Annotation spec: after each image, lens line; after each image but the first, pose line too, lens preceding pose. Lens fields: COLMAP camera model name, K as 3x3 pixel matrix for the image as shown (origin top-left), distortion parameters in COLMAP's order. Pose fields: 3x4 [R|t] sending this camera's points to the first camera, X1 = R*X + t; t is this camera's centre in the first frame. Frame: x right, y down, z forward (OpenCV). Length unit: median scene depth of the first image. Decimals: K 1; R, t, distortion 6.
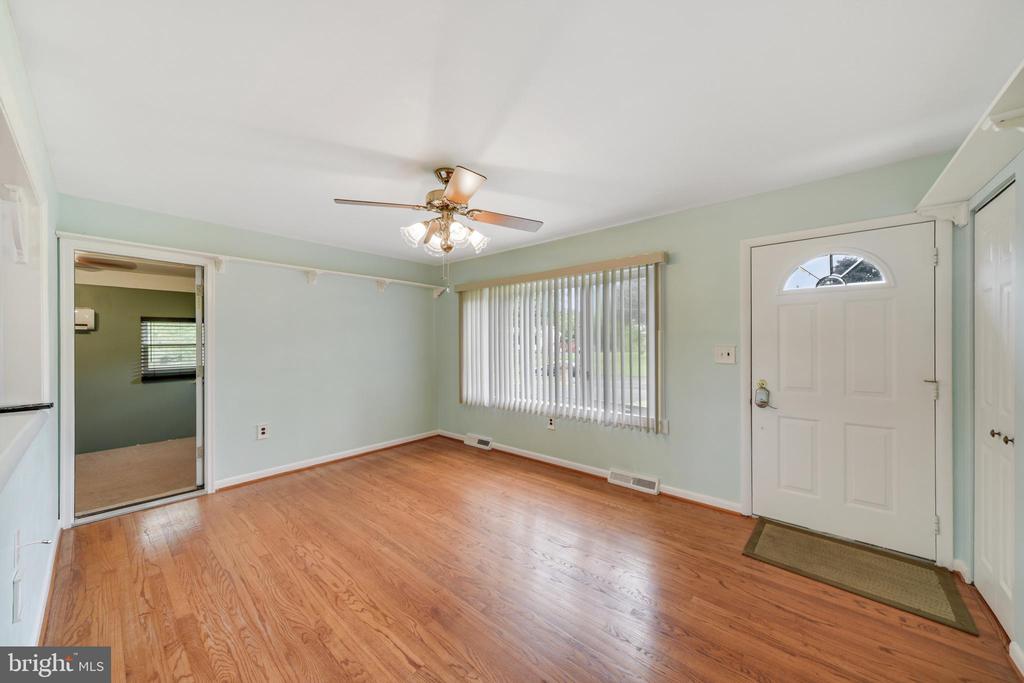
lens RADIAL K [[360.0, 0, 517.6], [0, 360.0, 340.6], [0, 0, 1]] dist [0.000394, 0.000039]
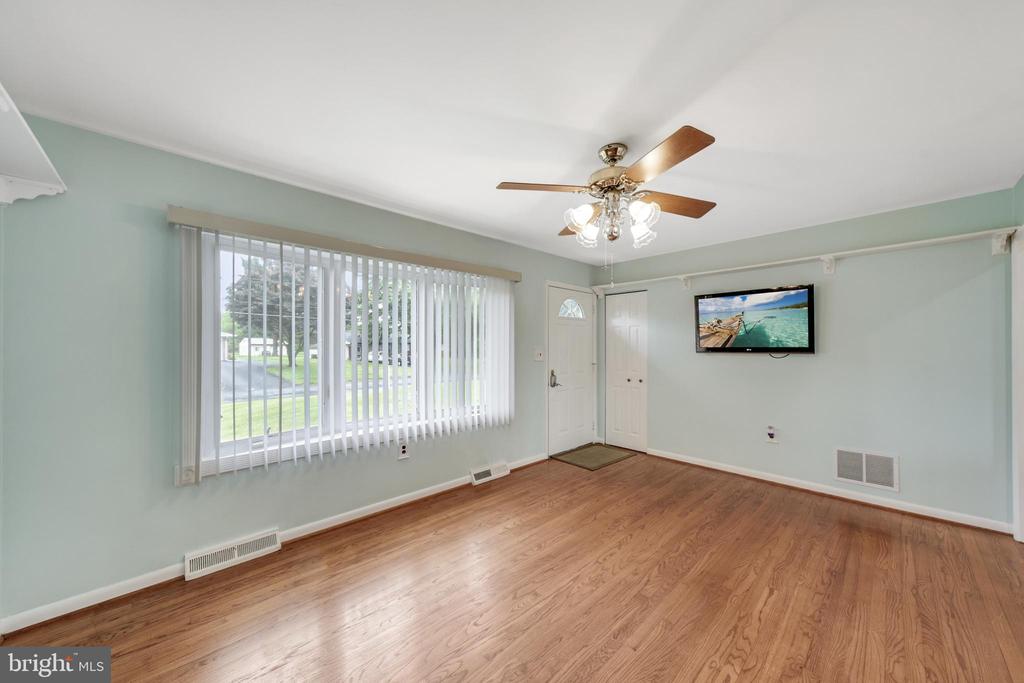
lens RADIAL K [[363.2, 0, 512.0], [0, 363.2, 341.5], [0, 0, 1]] dist [0.000701, 0.000074]
pose [[0.106127, 0.017575, 0.994197, -1.084444], [-0.005303, 0.999840, -0.017108, 0.012454], [-0.994338, -0.003457, 0.106203, 1.139354]]
